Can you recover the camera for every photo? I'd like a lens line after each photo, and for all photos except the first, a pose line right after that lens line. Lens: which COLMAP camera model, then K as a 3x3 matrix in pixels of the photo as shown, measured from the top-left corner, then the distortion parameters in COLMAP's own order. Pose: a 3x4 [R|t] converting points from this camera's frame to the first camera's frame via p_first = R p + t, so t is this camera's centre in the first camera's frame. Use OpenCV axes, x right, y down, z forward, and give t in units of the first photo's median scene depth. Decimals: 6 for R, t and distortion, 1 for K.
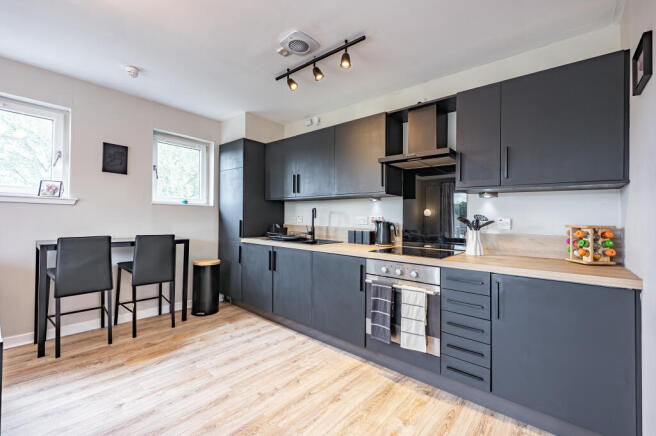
lens RADIAL K [[264.1, 0, 342.5], [0, 264.1, 215.3], [0, 0, 1]] dist [0.003684, -0.000545]
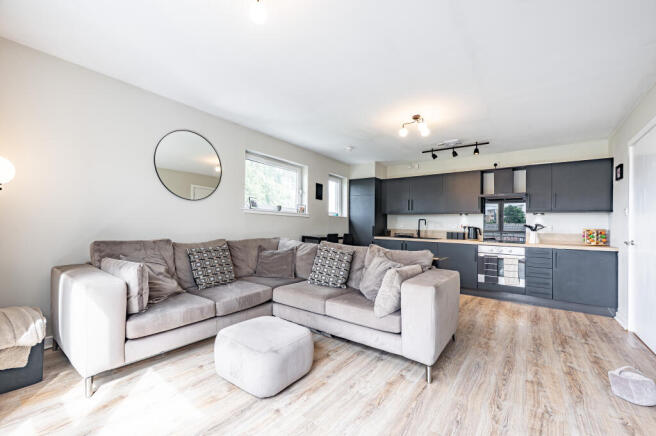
lens RADIAL K [[264.1, 0, 311.0], [0, 264.1, 222.4], [0, 0, 1]] dist [0.003684, -0.000545]
pose [[0.999598, 0.003168, -0.028177, -1.061870], [-0.003044, 0.999986, 0.004428, -0.014076], [0.028191, -0.004341, 0.999593, -0.993748]]
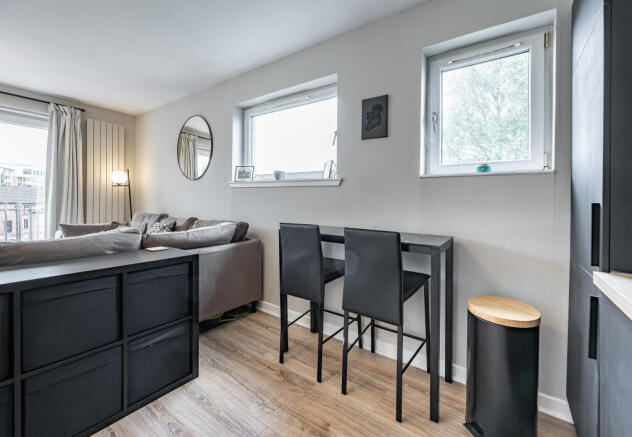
lens RADIAL K [[265.9, 0, 336.9], [0, 265.9, 209.6], [0, 0, 1]] dist [-0.007041, 0.001823]
pose [[0.076780, 0.002367, -0.997045, -0.195459], [-0.005667, 0.999982, 0.001937, 0.037086], [0.997032, 0.005501, 0.076792, 1.040493]]
